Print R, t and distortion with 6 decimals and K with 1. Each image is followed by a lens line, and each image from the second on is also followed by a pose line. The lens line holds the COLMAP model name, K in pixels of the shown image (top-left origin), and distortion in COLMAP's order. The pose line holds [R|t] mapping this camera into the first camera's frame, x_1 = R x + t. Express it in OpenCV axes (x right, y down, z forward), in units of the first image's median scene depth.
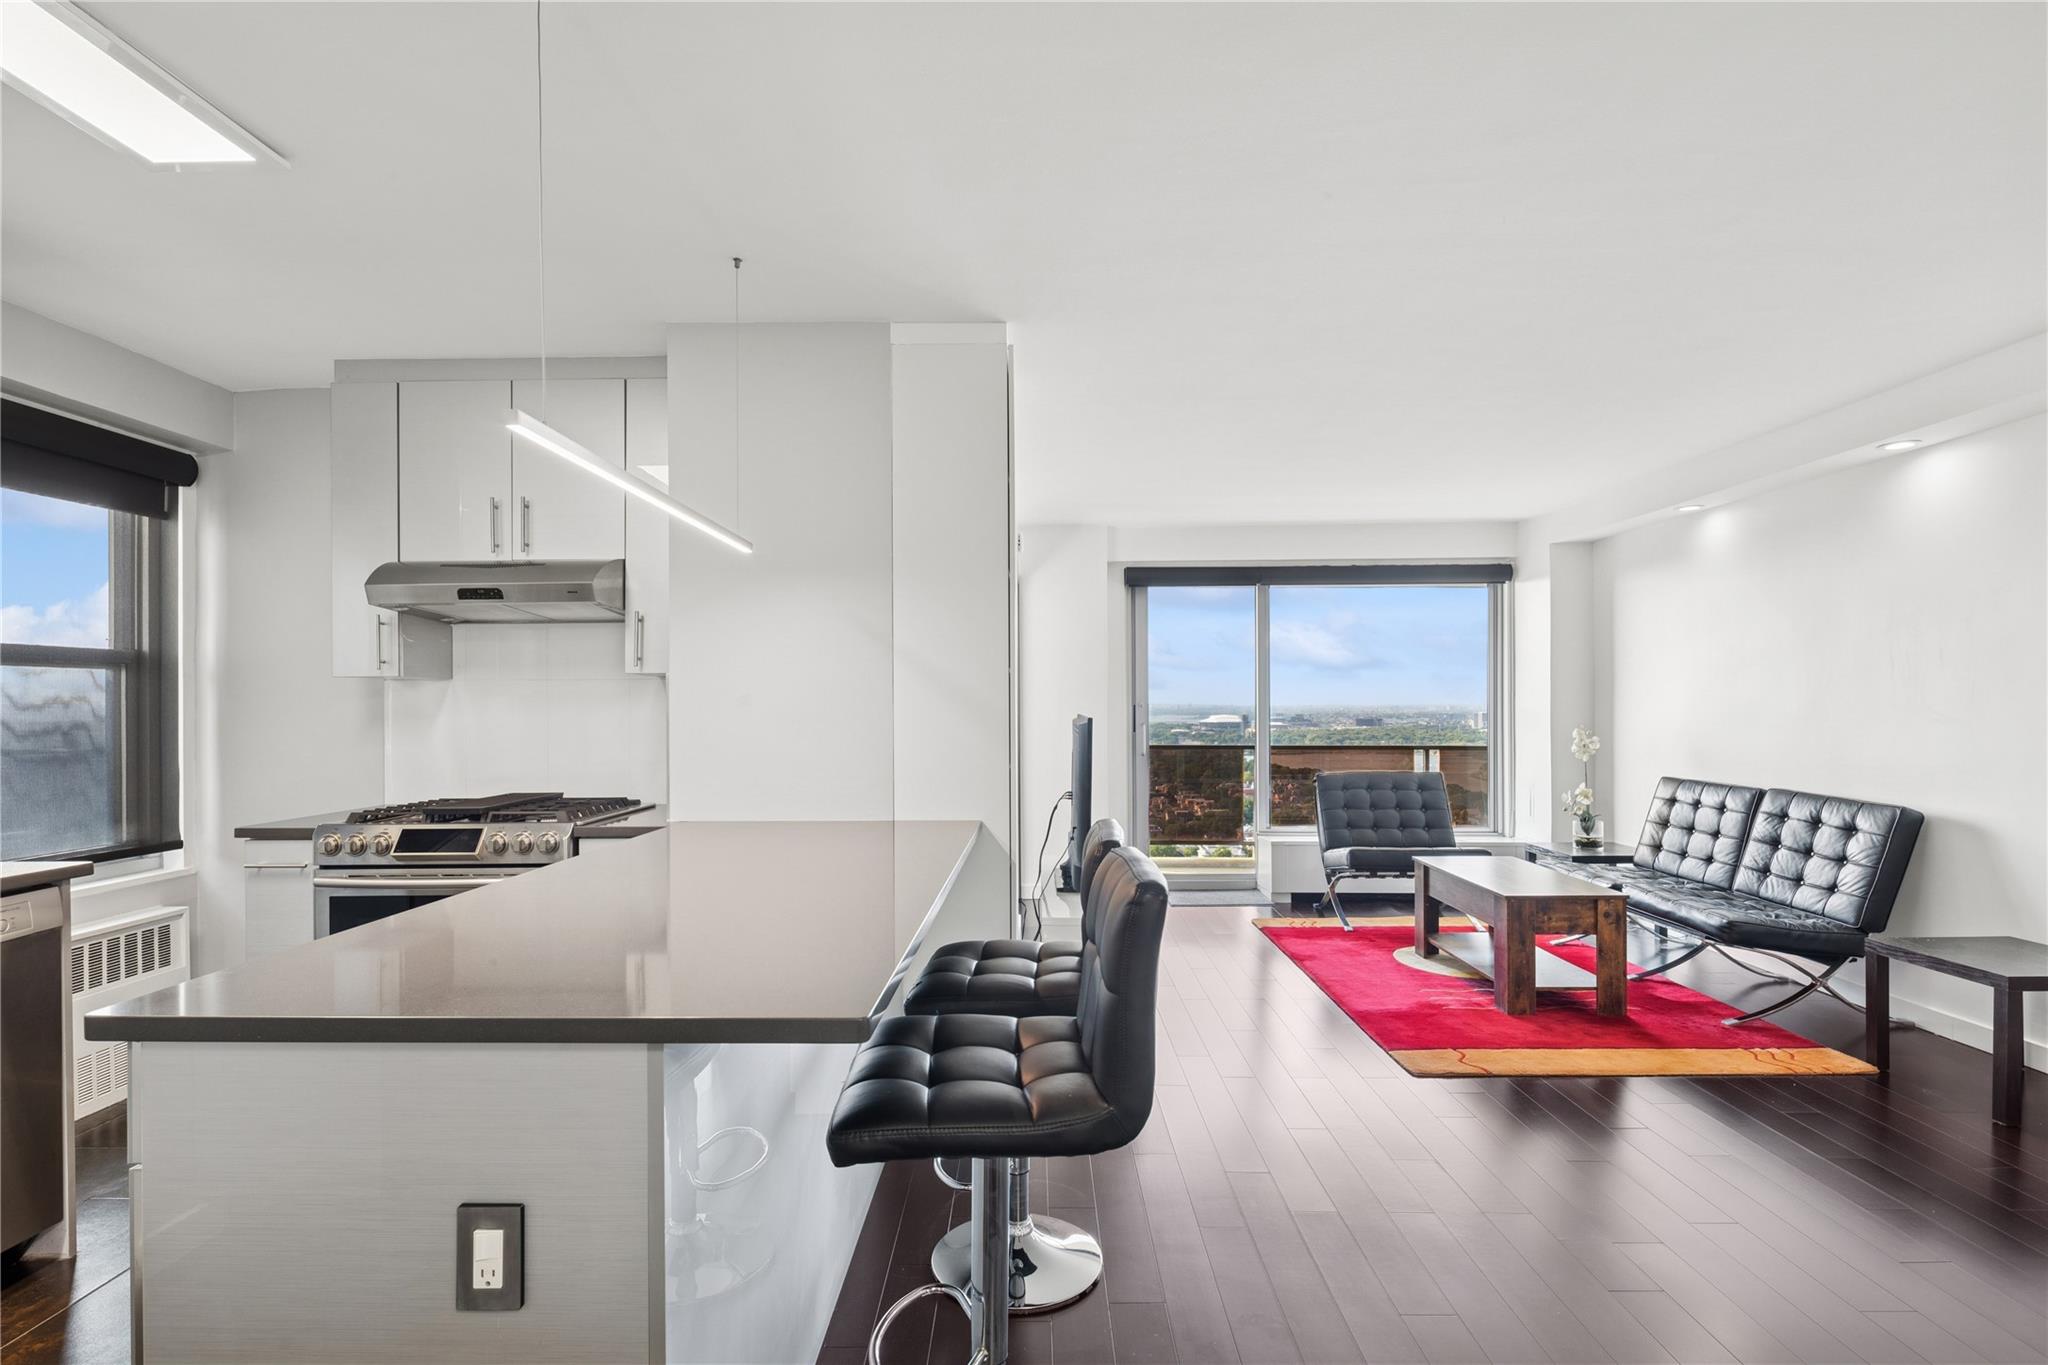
lens RADIAL K [[992.7, 0, 1022.3], [0, 992.7, 708.9], [0, 0, 1]] dist [0.002794, 0.000567]
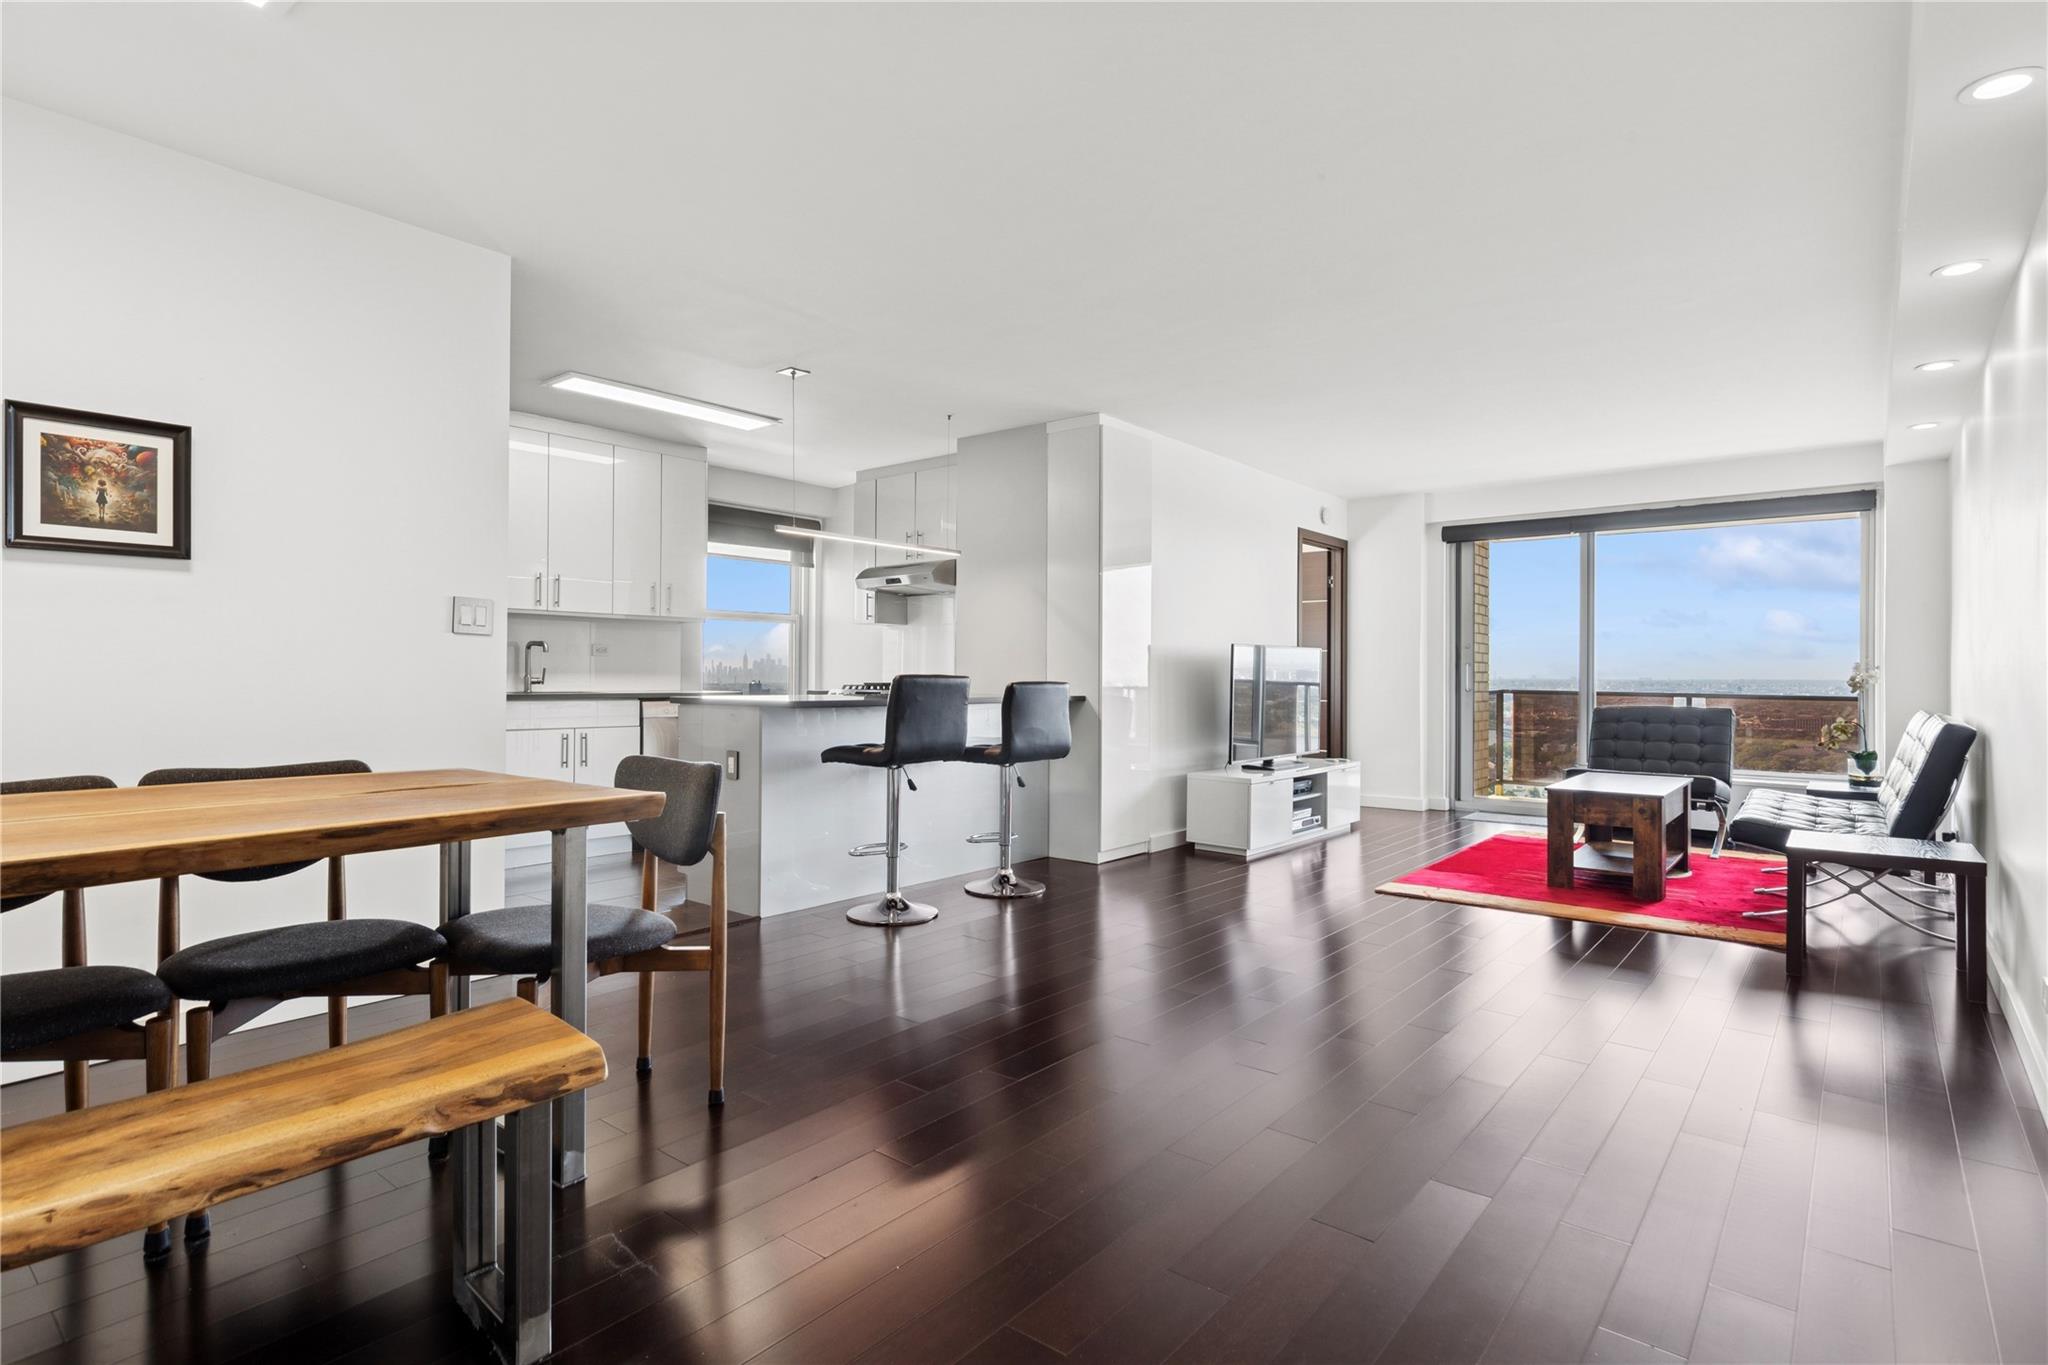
lens RADIAL K [[999.7, 0, 1024.0], [0, 999.7, 682.5], [0, 0, 1]] dist [0.001896, 0.000073]
pose [[0.784142, 0.014883, -0.620402, 0.822920], [-0.011499, 0.999889, 0.009452, 0.061141], [0.620474, -0.000278, 0.784227, -0.393103]]
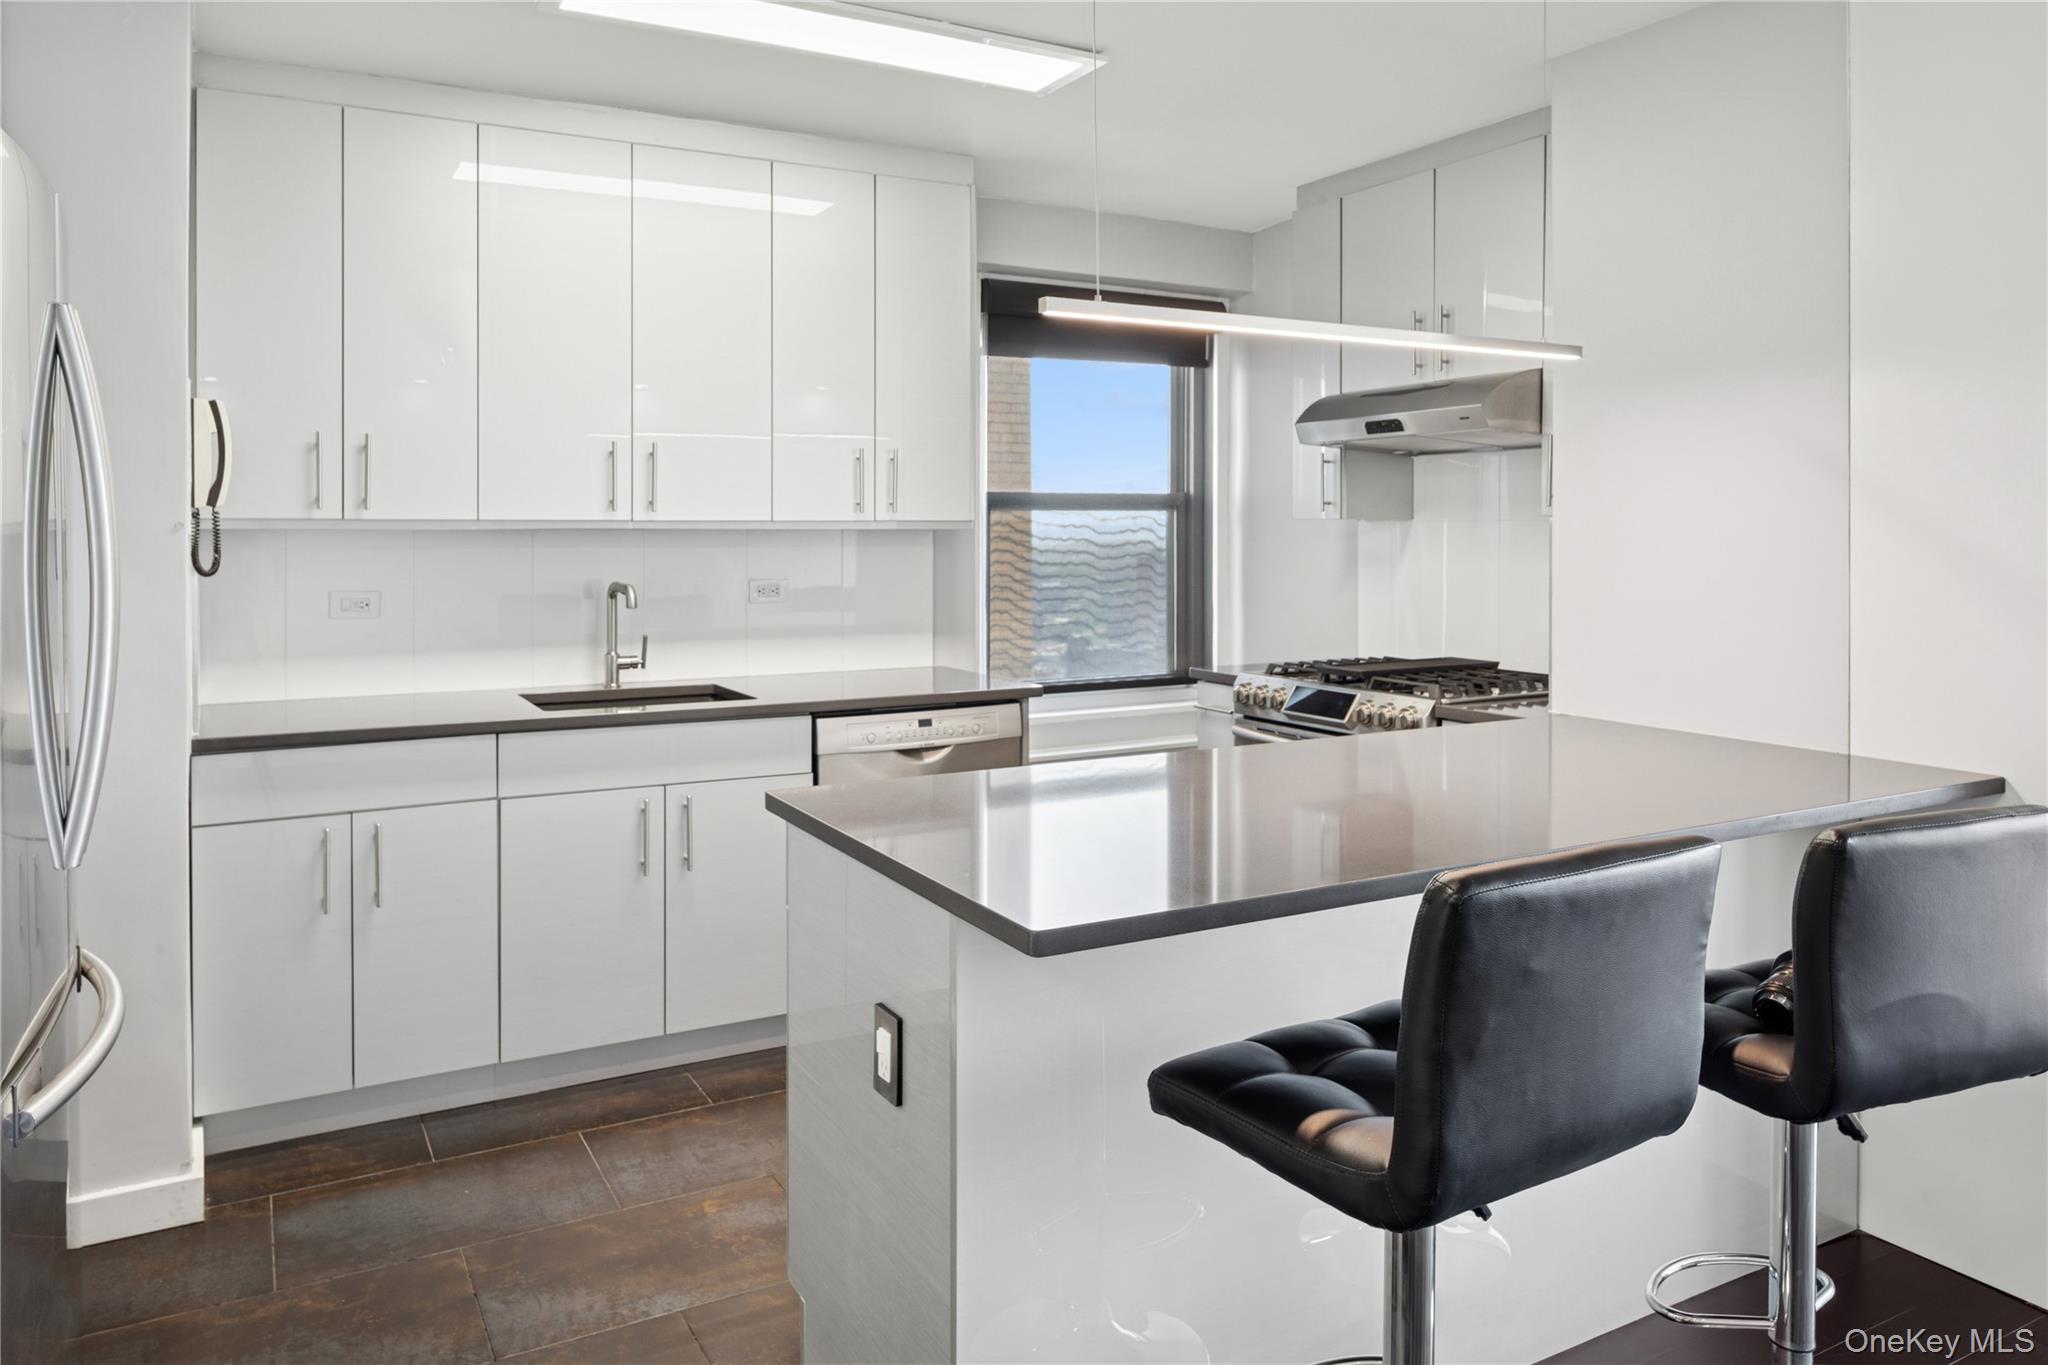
lens RADIAL K [[1378.4, 0, 1016.4], [0, 1378.4, 549.3], [0, 0, 1]] dist [0.004493, 0.001796]
pose [[0.498590, 0.018441, -0.866642, 0.298310], [-0.003865, 0.999811, 0.019051, -0.025645], [0.866829, -0.006149, 0.498567, 0.099200]]
